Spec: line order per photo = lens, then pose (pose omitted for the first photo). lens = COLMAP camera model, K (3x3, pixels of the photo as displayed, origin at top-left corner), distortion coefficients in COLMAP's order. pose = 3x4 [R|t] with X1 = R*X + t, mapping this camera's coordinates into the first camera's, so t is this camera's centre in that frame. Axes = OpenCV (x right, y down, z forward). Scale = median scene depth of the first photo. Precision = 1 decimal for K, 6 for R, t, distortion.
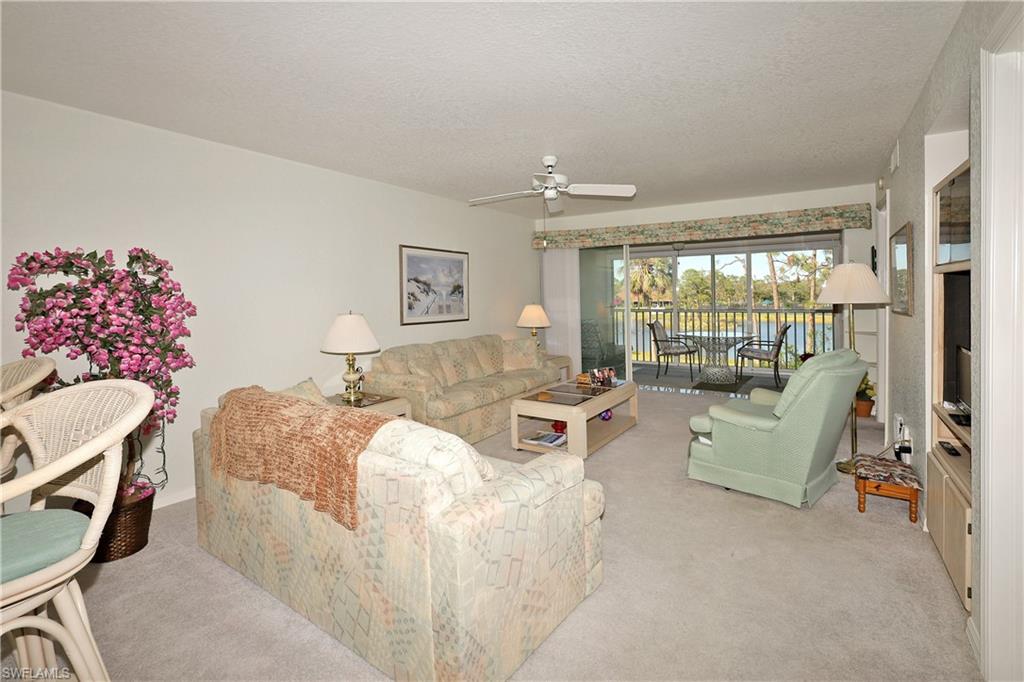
lens RADIAL K [[452.1, 0, 509.1], [0, 452.1, 361.3], [0, 0, 1]] dist [-0.001729, -0.000138]
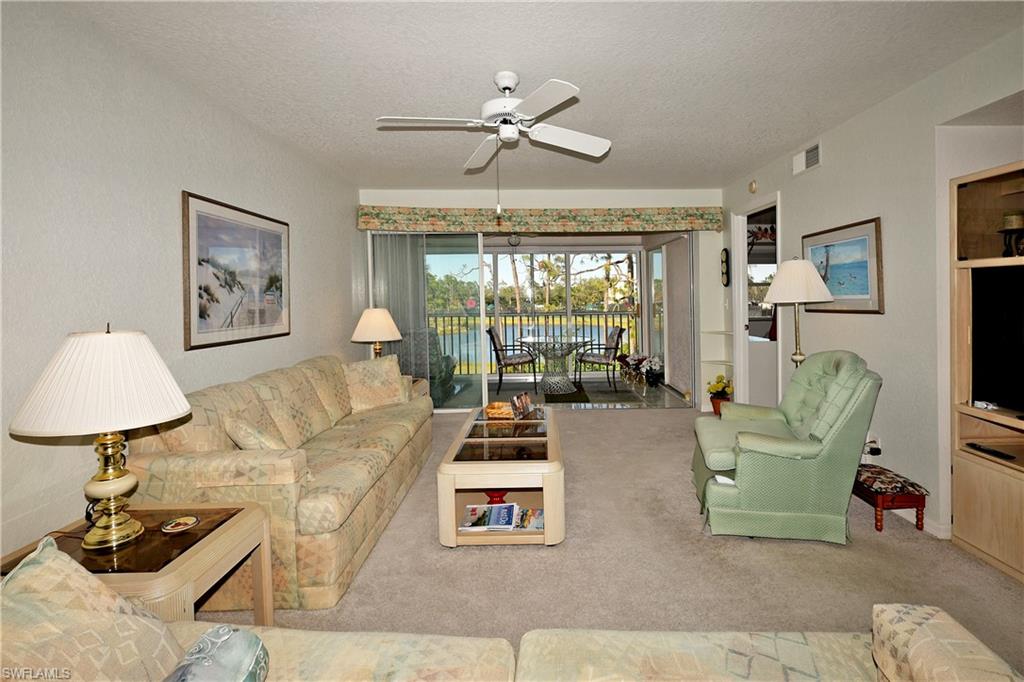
lens RADIAL K [[487.9, 0, 512.0], [0, 487.9, 341.0], [0, 0, 1]] dist [-0.002376, -0.000481]
pose [[0.843487, -0.043963, 0.535347, -0.212835], [0.076516, 0.996316, -0.038739, -0.039214], [-0.531672, 0.073638, 0.843743, 0.332996]]
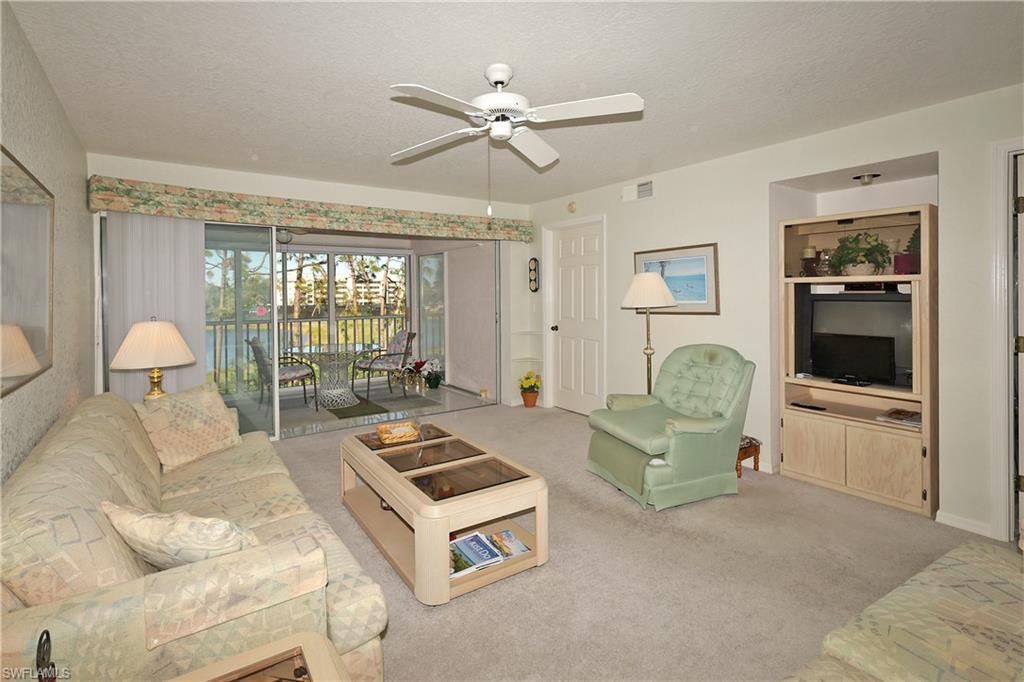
lens RADIAL K [[487.6, 0, 491.4], [0, 487.6, 328.6], [0, 0, 1]] dist [-0.000680, -0.000359]
pose [[0.404202, -0.056601, 0.912917, -0.358432], [0.140552, 0.990073, -0.000846, -0.081282], [-0.903806, 0.128654, 0.408145, 0.557967]]
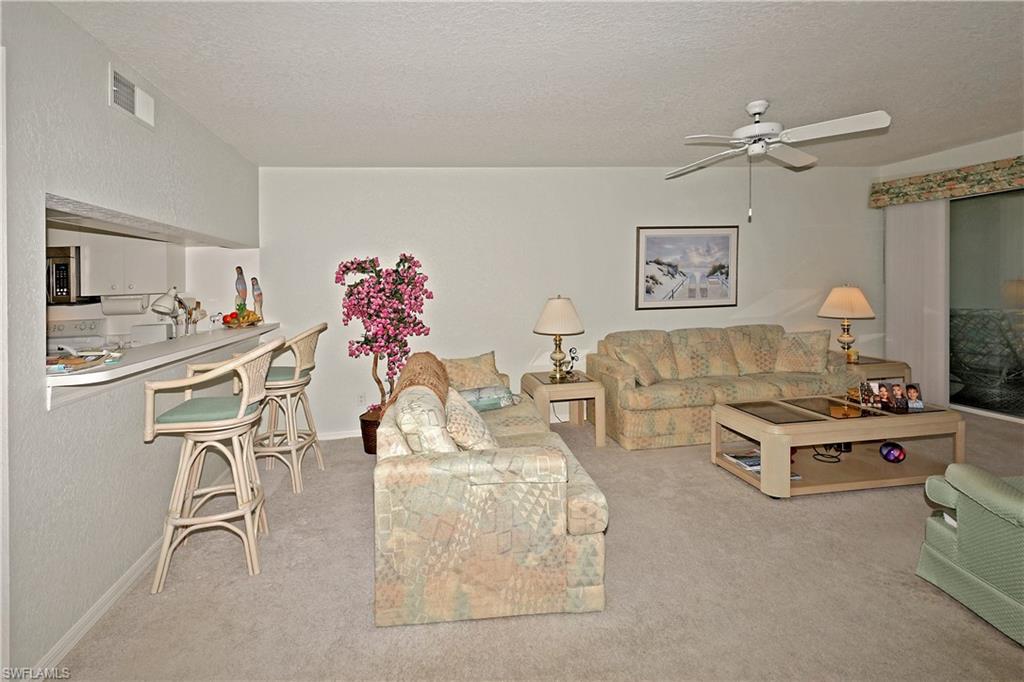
lens RADIAL K [[487.9, 0, 512.0], [0, 487.9, 341.0], [0, 0, 1]] dist [-0.002376, -0.000481]
pose [[0.671979, 0.078036, -0.736448, 0.340513], [-0.083045, 0.996101, 0.029774, -0.021298], [0.735900, 0.041151, 0.675839, 0.097125]]
